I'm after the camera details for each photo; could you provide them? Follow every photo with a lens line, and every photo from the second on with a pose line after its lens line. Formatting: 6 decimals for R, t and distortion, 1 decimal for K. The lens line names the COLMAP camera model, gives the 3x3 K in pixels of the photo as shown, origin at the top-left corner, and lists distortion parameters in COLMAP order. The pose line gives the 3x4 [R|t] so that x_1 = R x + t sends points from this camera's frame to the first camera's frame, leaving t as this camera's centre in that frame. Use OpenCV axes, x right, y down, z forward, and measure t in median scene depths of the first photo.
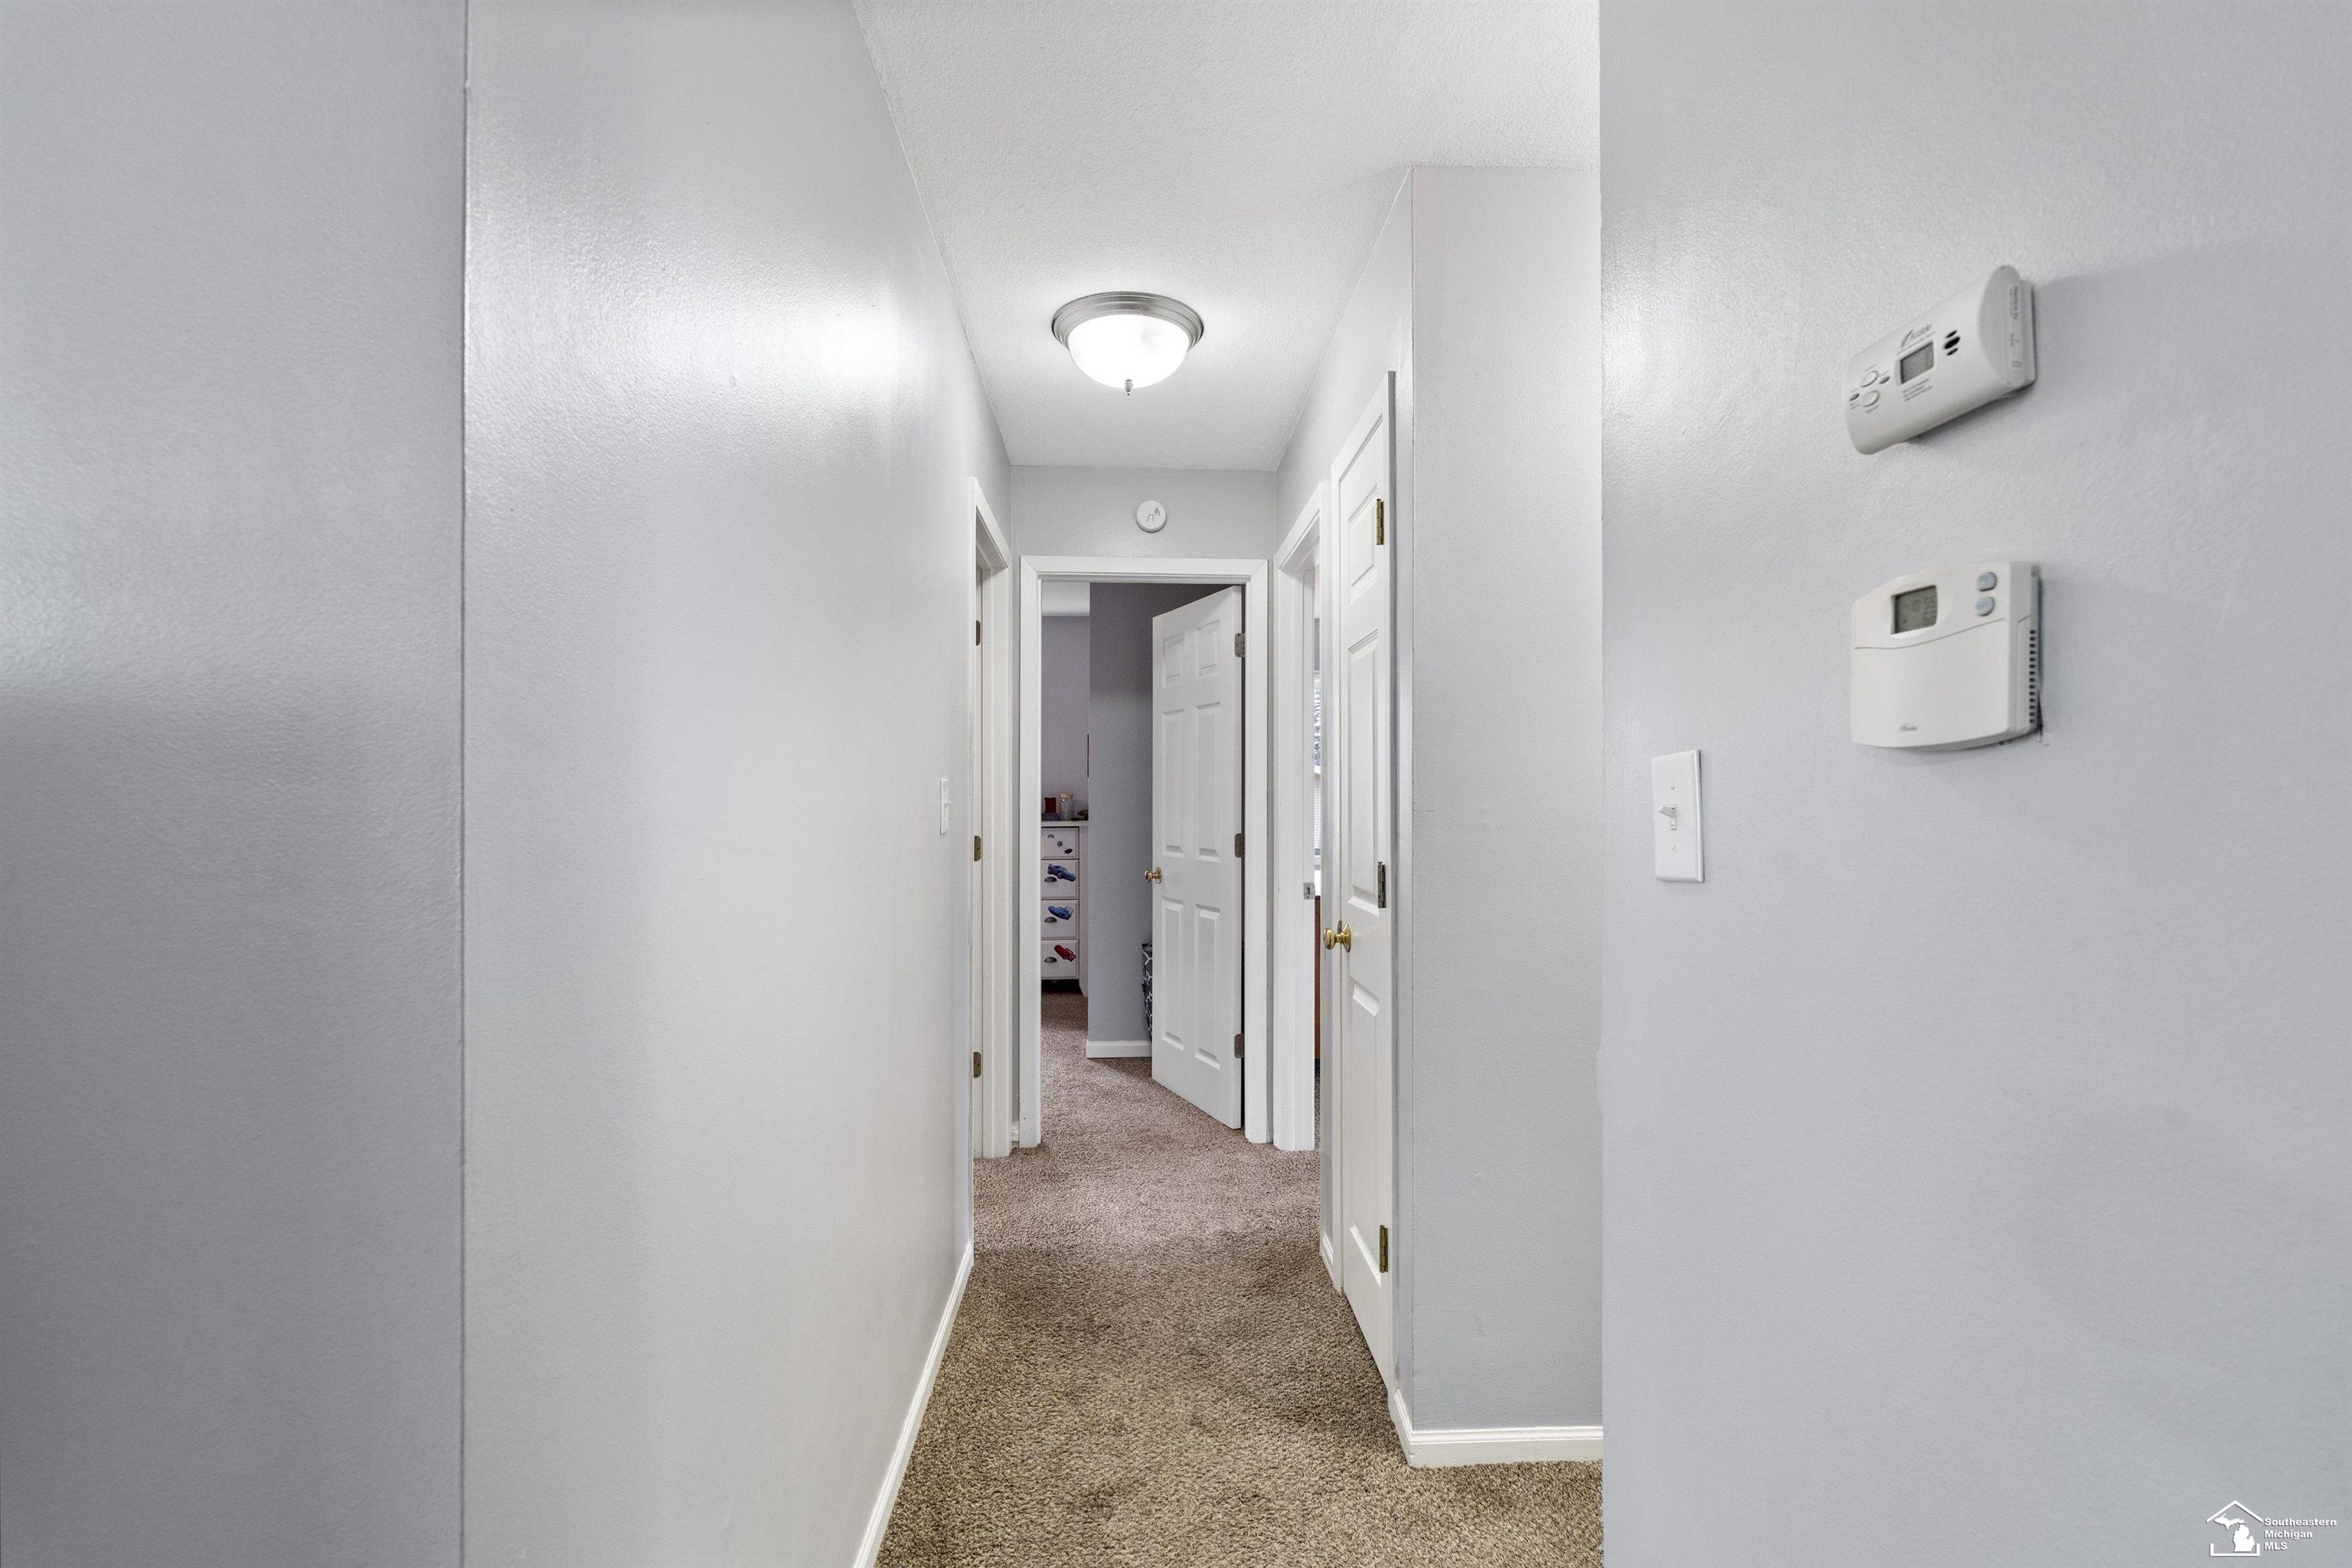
lens RADIAL K [[1030.8, 0, 1176.7], [0, 1030.8, 789.9], [0, 0, 1]] dist [-0.007812, -0.000125]
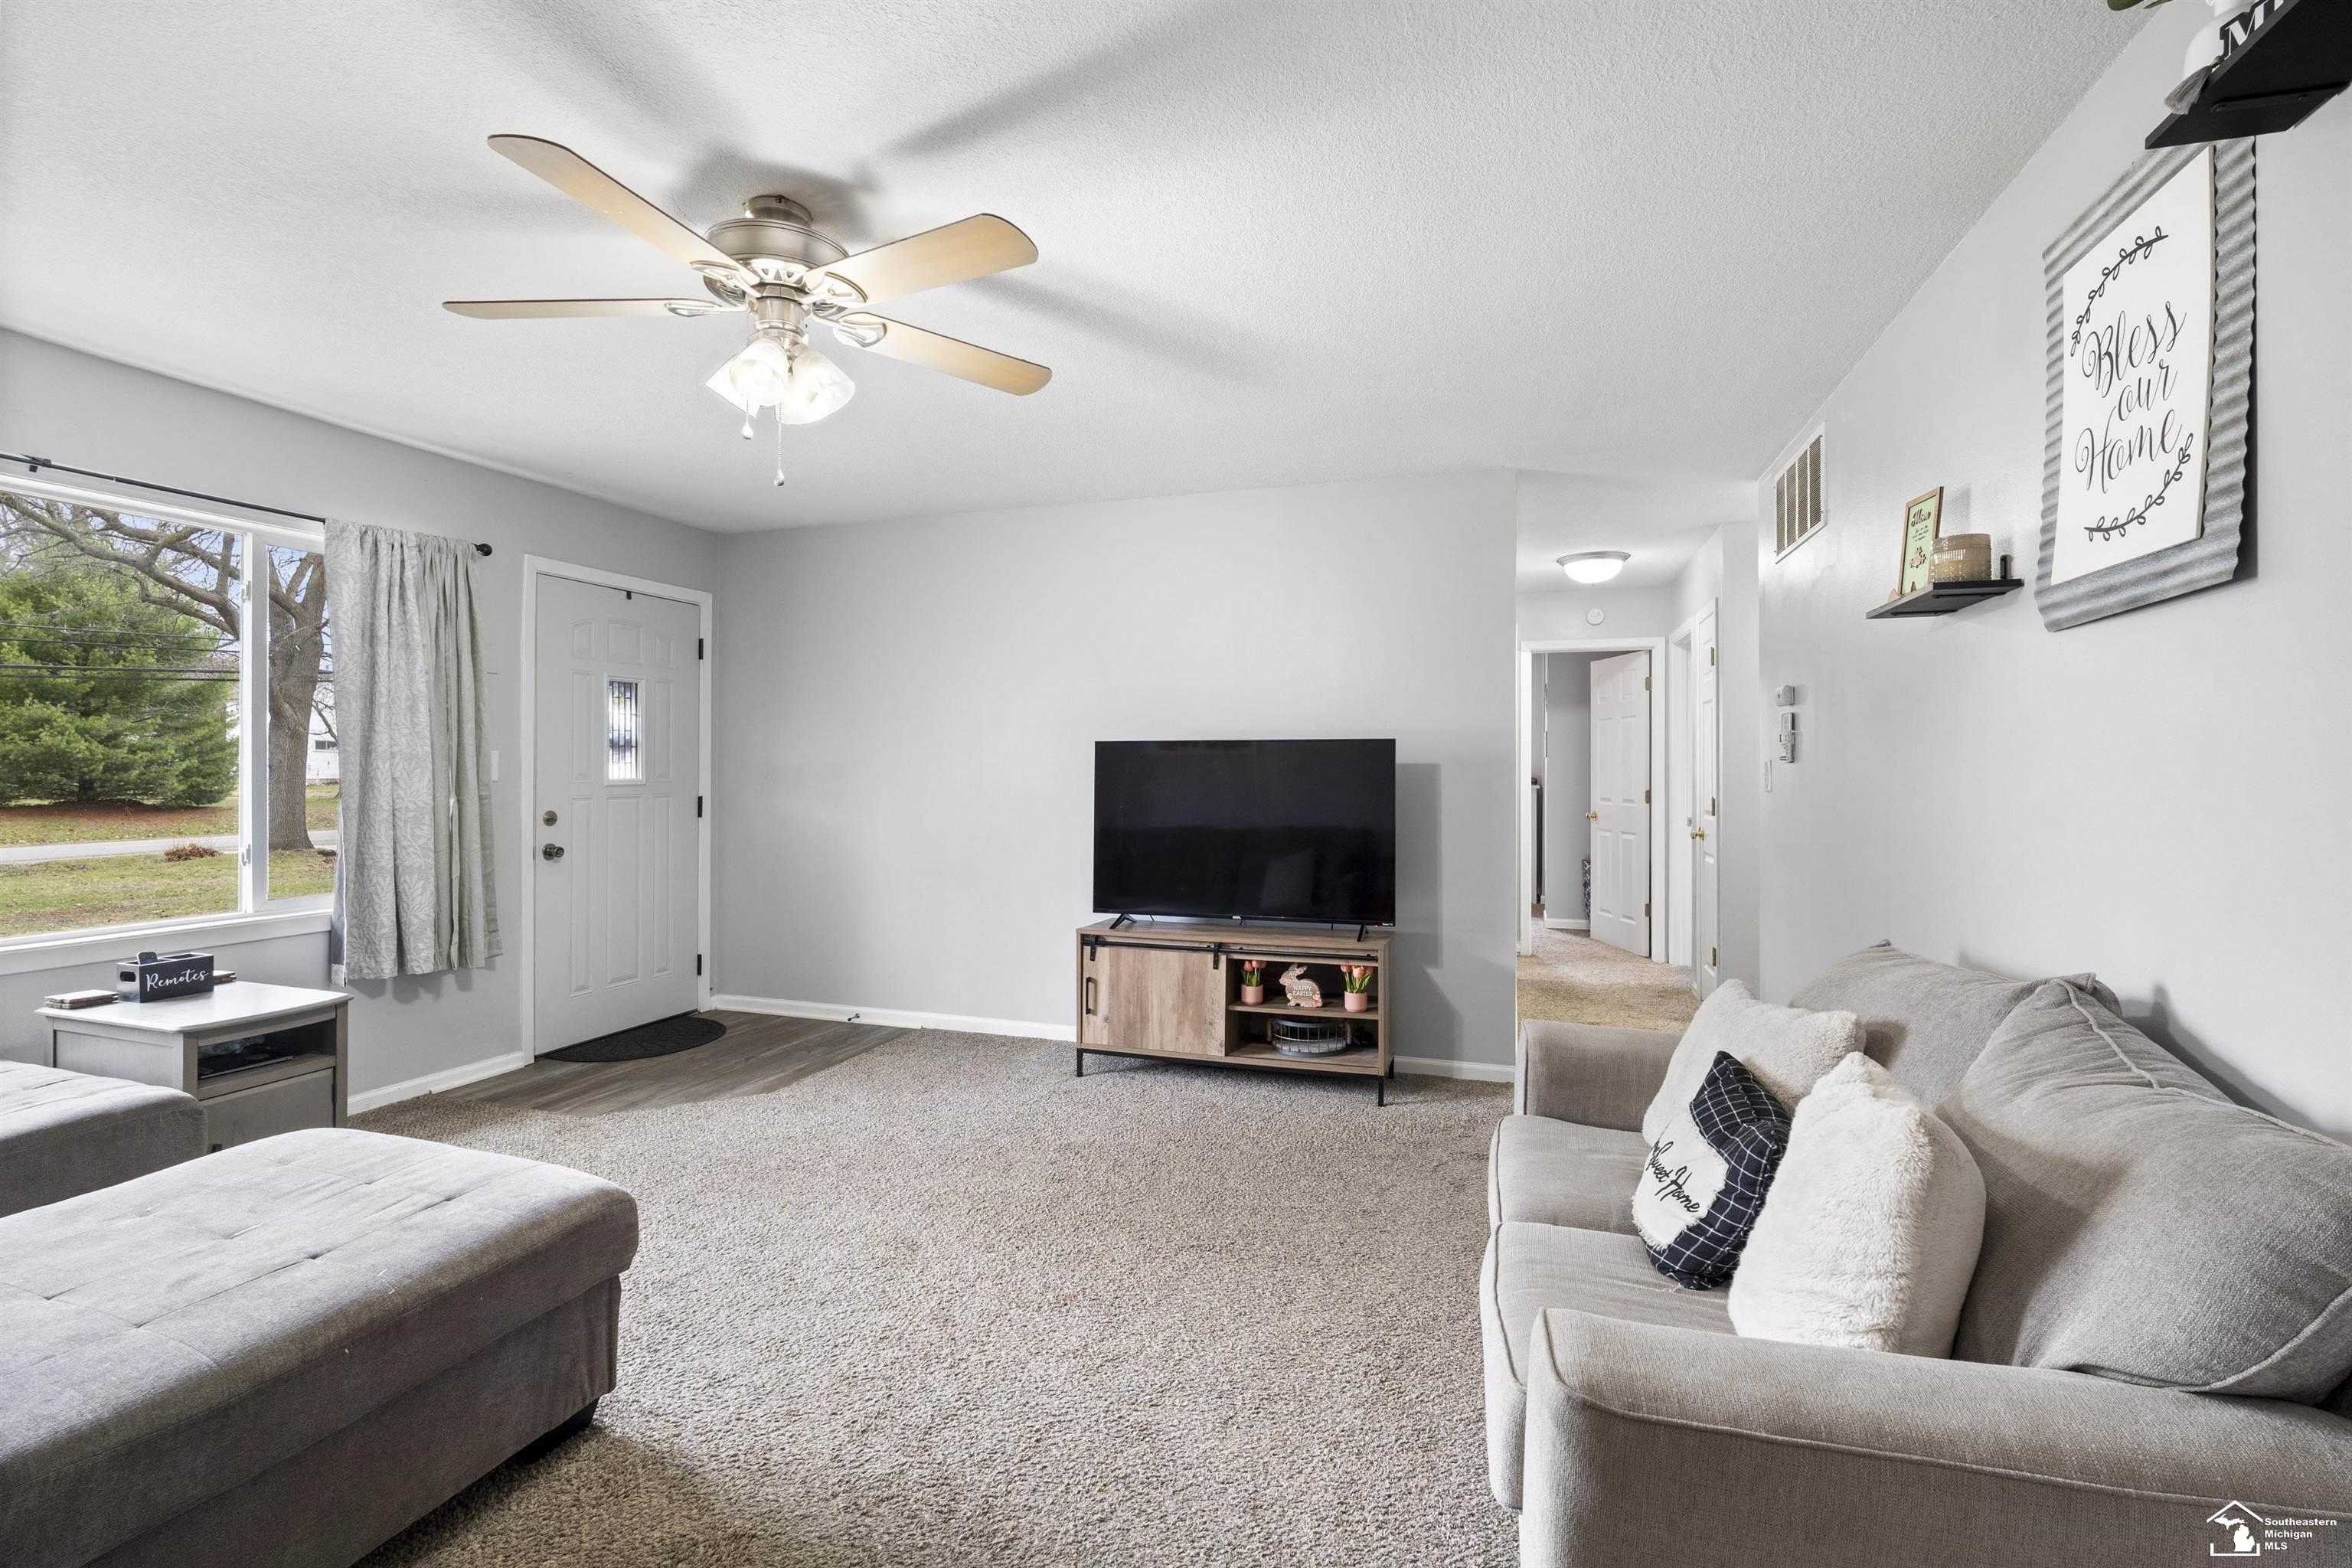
lens RADIAL K [[1030.8, 0, 1170.7], [0, 1030.8, 765.2], [0, 0, 1]] dist [-0.007812, -0.000125]
pose [[0.931107, -0.003696, -0.364727, -0.058180], [0.005654, 0.999975, 0.004302, -0.012486], [0.364701, -0.006068, 0.931105, -0.947818]]
